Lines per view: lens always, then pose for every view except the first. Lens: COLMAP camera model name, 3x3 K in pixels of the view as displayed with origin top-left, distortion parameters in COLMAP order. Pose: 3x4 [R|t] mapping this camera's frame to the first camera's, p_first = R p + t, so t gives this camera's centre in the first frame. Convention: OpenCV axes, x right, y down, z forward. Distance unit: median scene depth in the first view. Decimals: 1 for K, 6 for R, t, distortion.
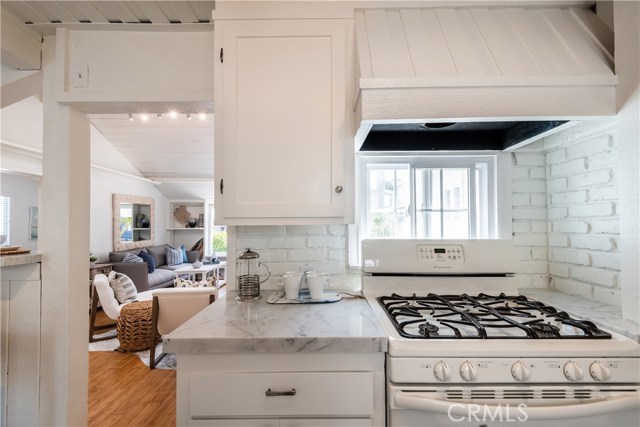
lens RADIAL K [[289.7, 0, 320.5], [0, 289.7, 218.0], [0, 0, 1]] dist [0.018141, -0.007438]
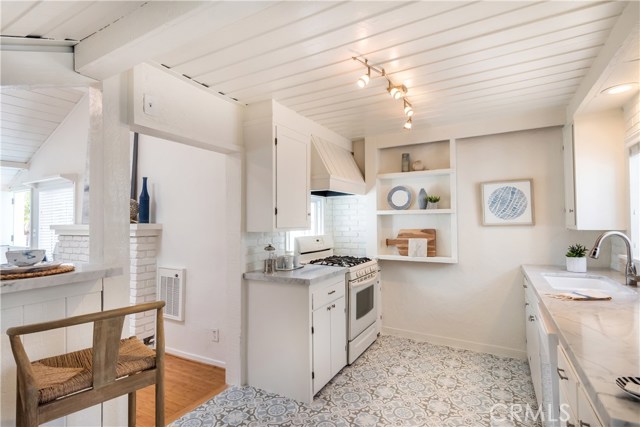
lens RADIAL K [[311.4, 0, 321.8], [0, 311.4, 215.3], [0, 0, 1]] dist [0.023016, -0.010159]
pose [[0.485301, 0.020034, 0.874118, -0.459974], [-0.015179, 0.999780, -0.014487, -0.013556], [-0.874216, -0.006238, 0.485498, -0.055897]]
